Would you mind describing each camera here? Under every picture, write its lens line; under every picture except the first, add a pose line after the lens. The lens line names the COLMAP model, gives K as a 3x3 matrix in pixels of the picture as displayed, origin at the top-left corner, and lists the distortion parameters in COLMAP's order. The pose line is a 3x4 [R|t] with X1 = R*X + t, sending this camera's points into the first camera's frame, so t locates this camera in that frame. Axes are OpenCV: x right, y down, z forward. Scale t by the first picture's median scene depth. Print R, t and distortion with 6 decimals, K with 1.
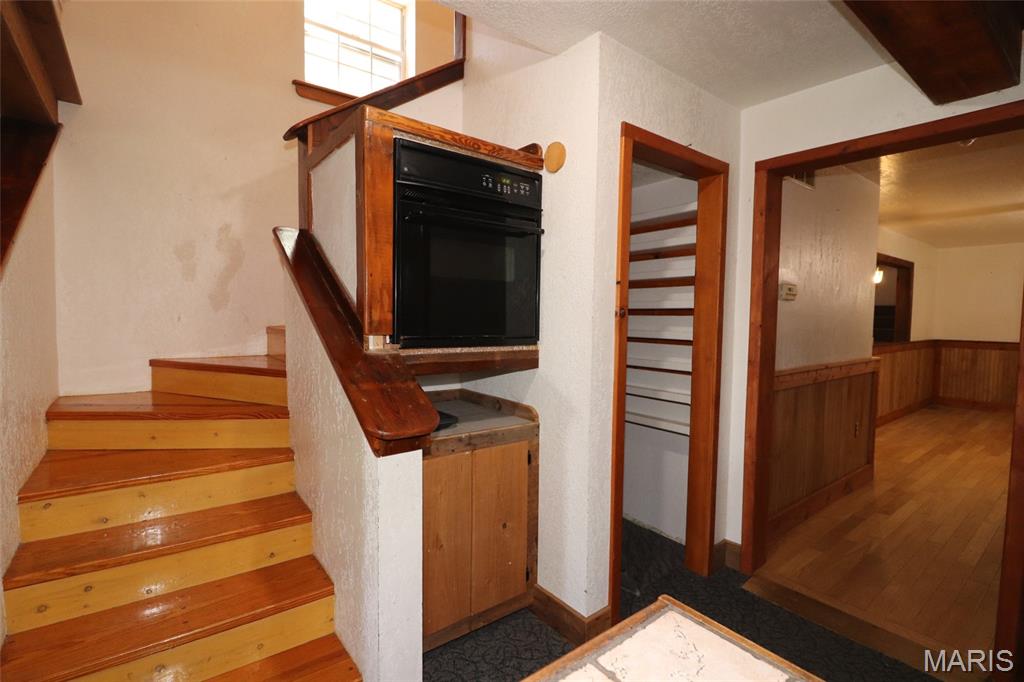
lens RADIAL K [[472.0, 0, 512.4], [0, 472.0, 339.1], [0, 0, 1]] dist [-0.013076, -0.007272]
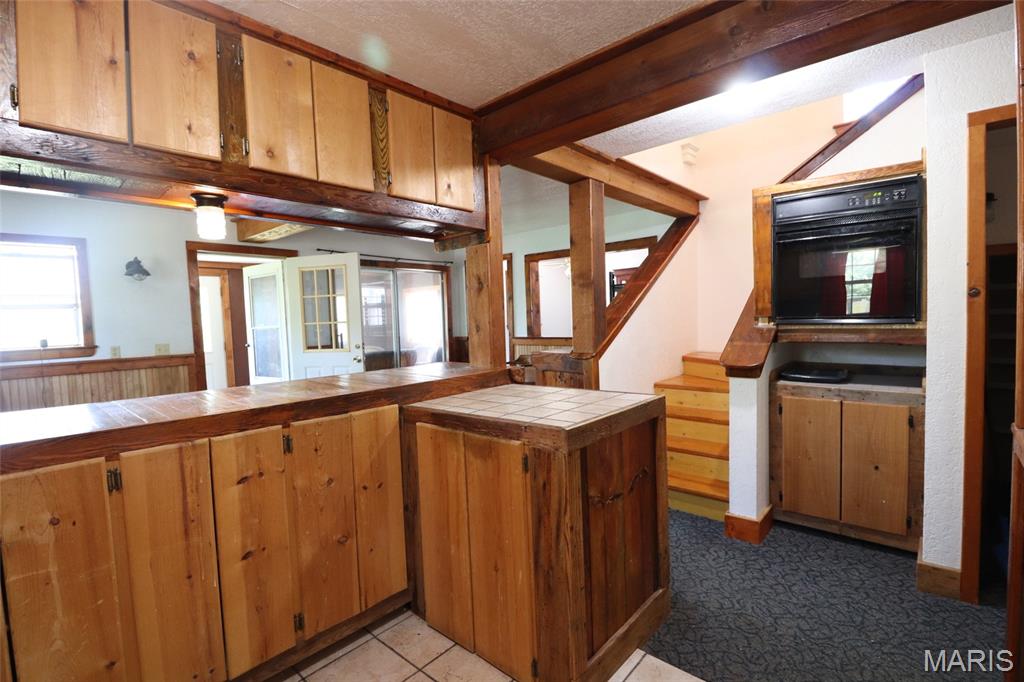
lens RADIAL K [[472.0, 0, 512.9], [0, 472.0, 340.5], [0, 0, 1]] dist [-0.013076, -0.007272]
pose [[0.188675, 0.038957, -0.981266, 1.051842], [-0.009193, 0.999239, 0.037903, 0.018794], [0.981996, 0.001869, 0.188890, -0.196814]]
